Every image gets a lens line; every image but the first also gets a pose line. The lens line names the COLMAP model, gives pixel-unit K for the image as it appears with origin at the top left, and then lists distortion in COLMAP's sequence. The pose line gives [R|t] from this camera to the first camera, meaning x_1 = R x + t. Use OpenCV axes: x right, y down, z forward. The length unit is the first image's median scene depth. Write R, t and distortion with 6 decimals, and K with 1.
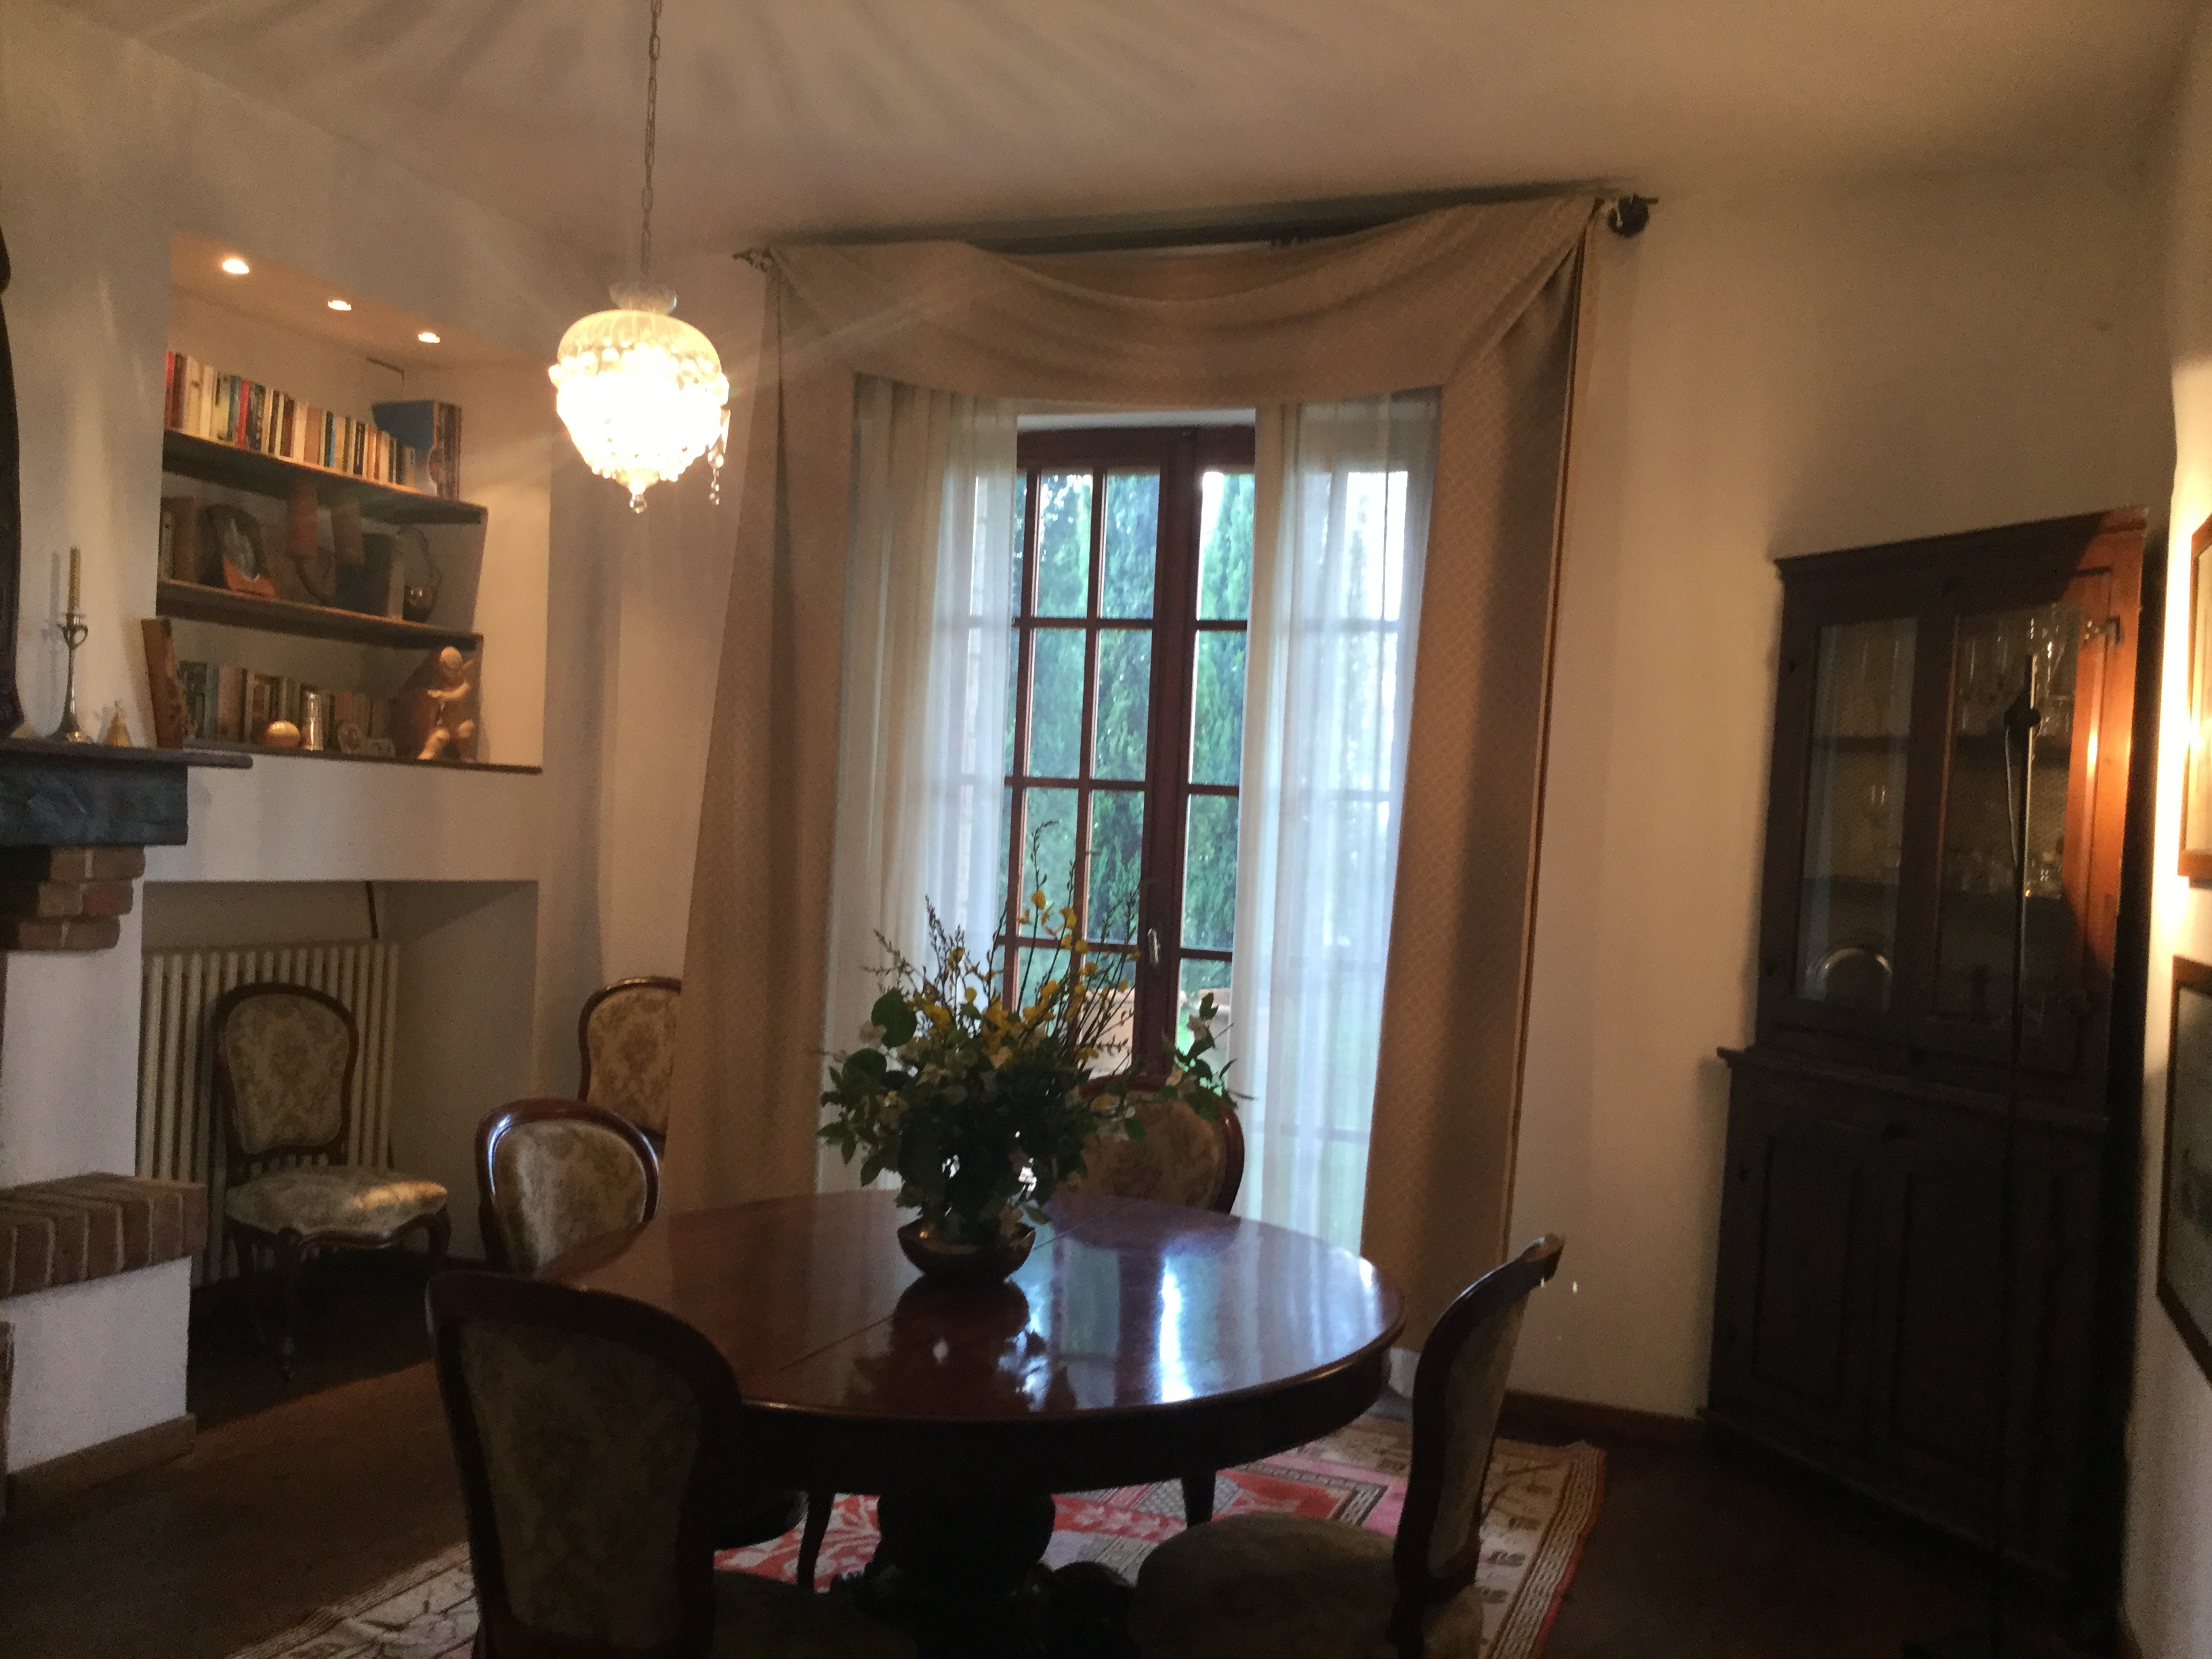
lens RADIAL K [[1991.6, 0, 1106.0], [0, 1991.6, 829.5], [0, 0, 1]] dist [0.120471, -0.193381]
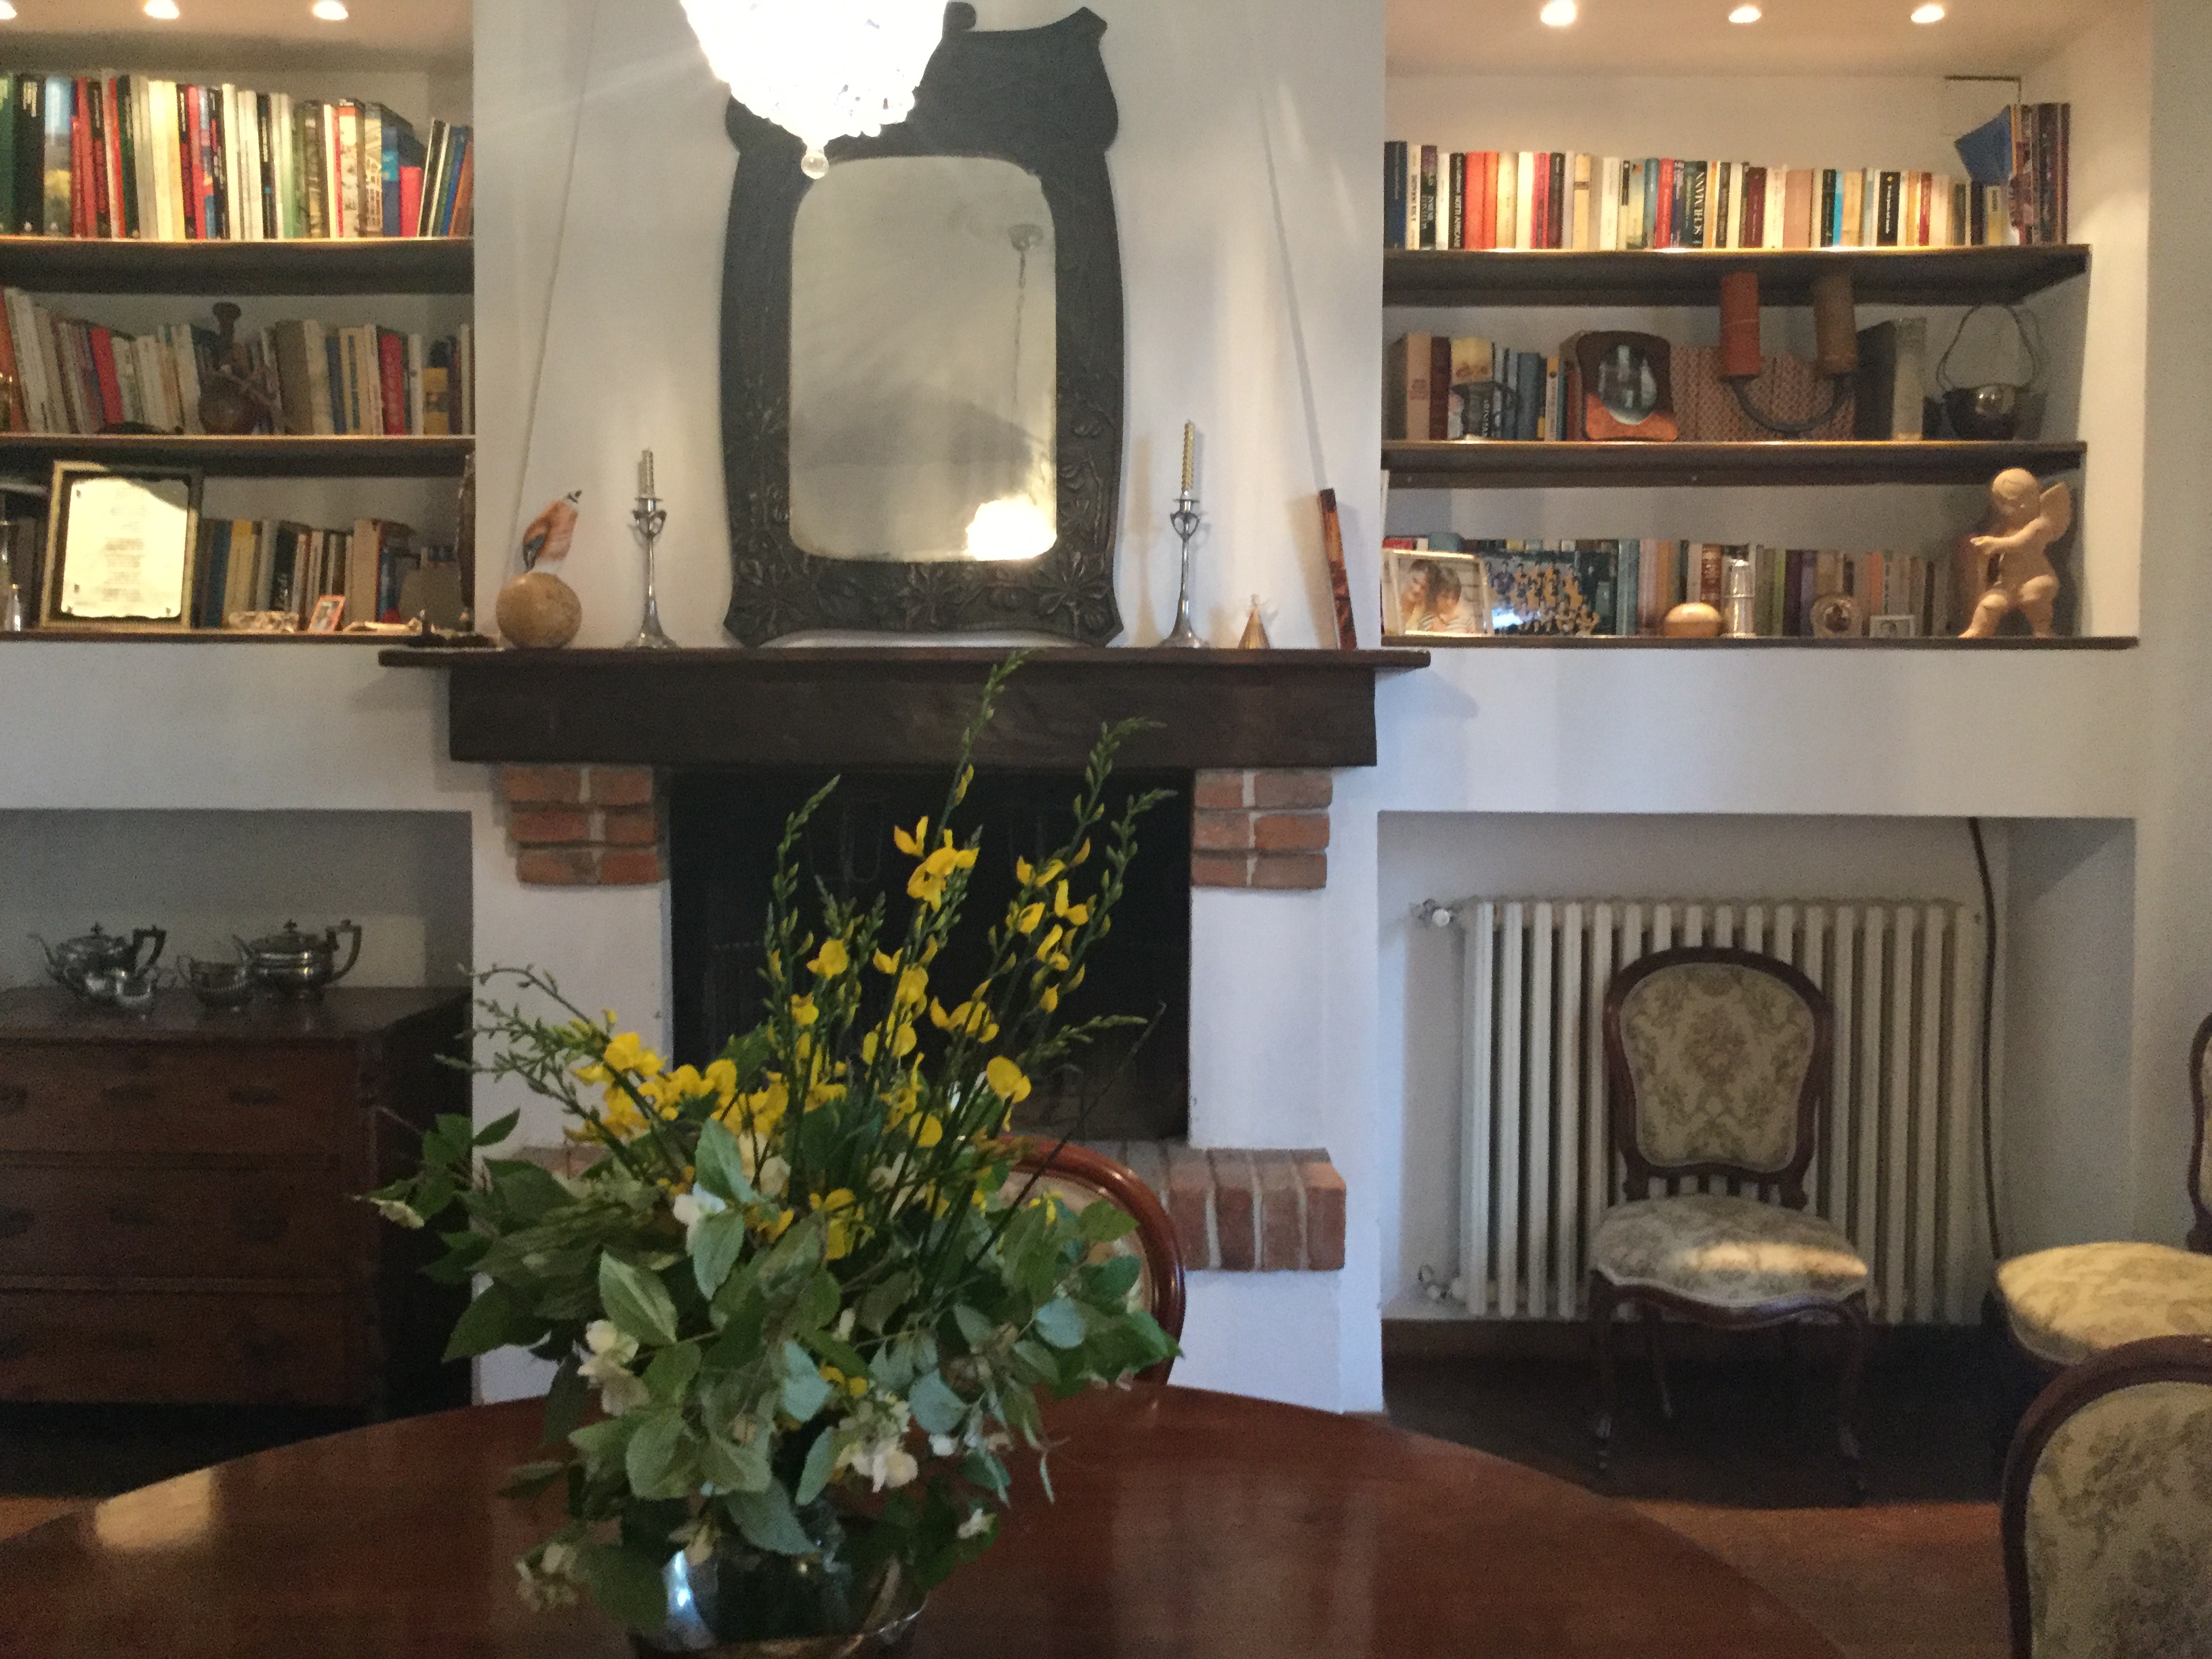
lens RADIAL K [[2026.0, 0, 1106.0], [0, 2026.0, 829.5], [0, 0, 1]] dist [0.109785, -0.201669]
pose [[0.344184, 0.014925, -0.938784, 0.236288], [0.012365, 0.999715, 0.020427, 0.012934], [0.938821, -0.018639, 0.343901, 0.533308]]
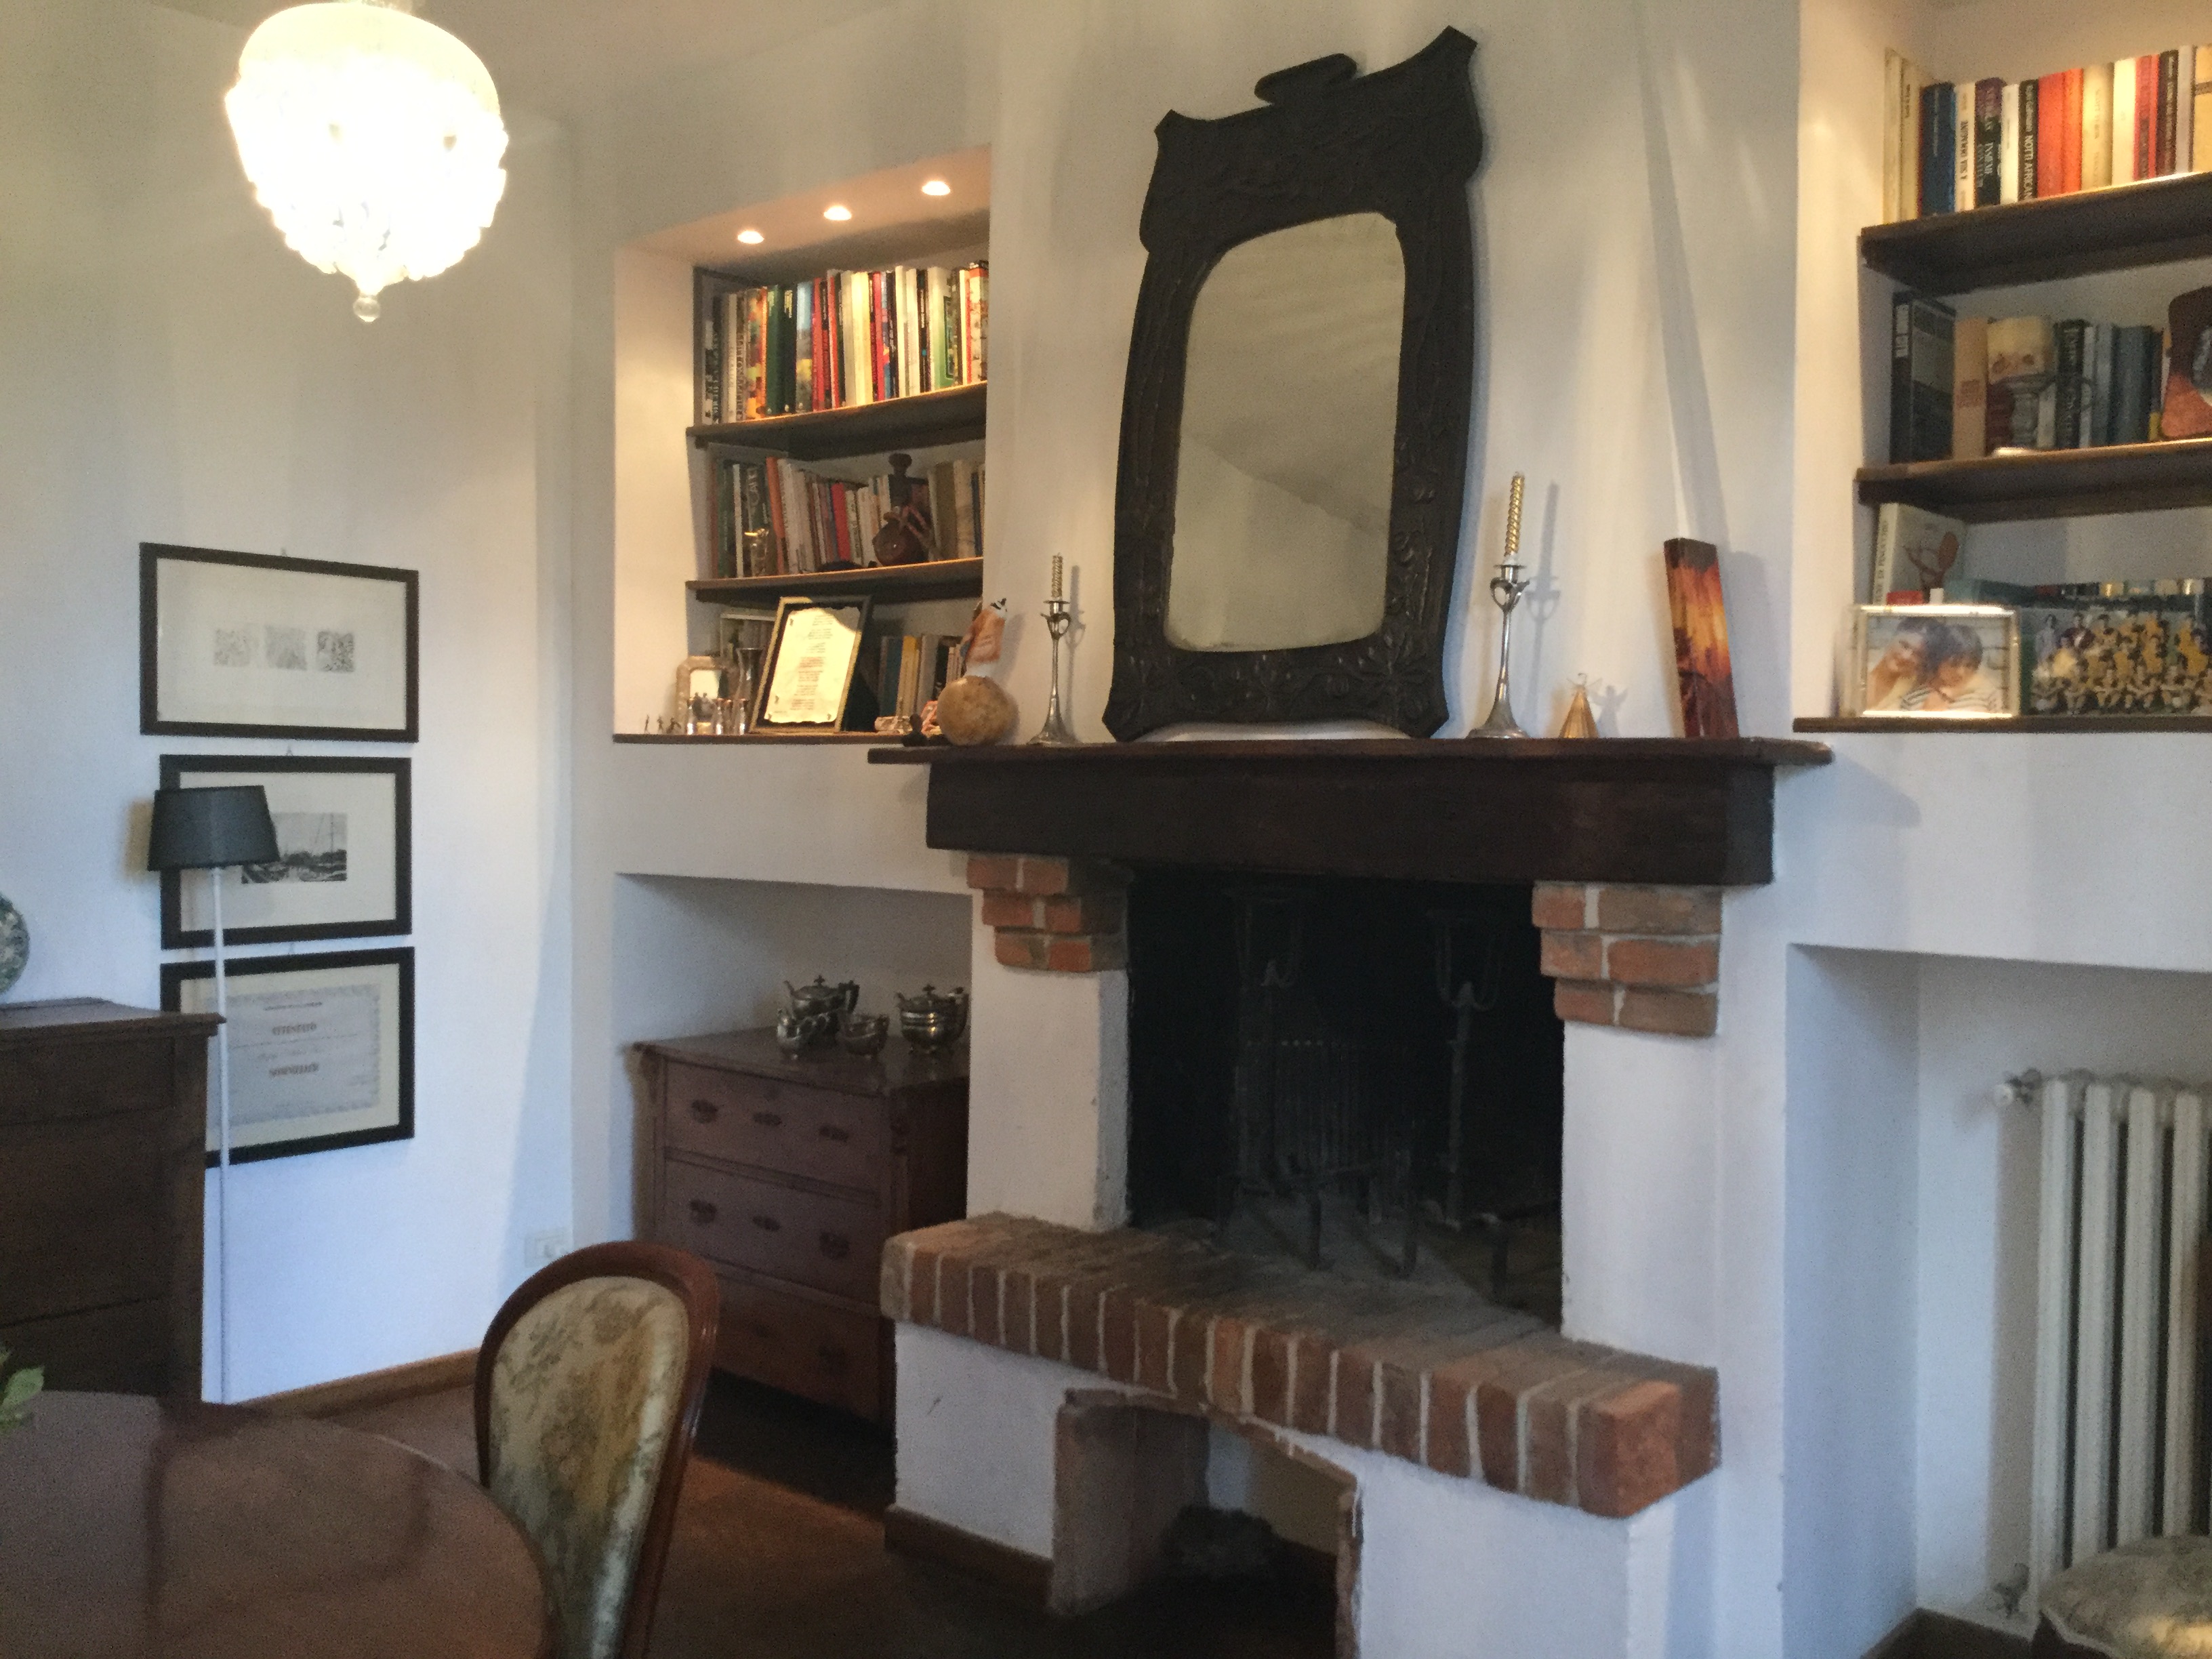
lens RADIAL K [[1994.8, 0, 1062.9], [0, 1994.8, 827.0], [0, 0, 1]] dist [0.107853, -0.189737]
pose [[-0.364228, -0.025023, -0.930974, 0.183341], [-0.024299, 0.999554, -0.017359, 0.004530], [0.930993, 0.016299, -0.364673, 0.893442]]
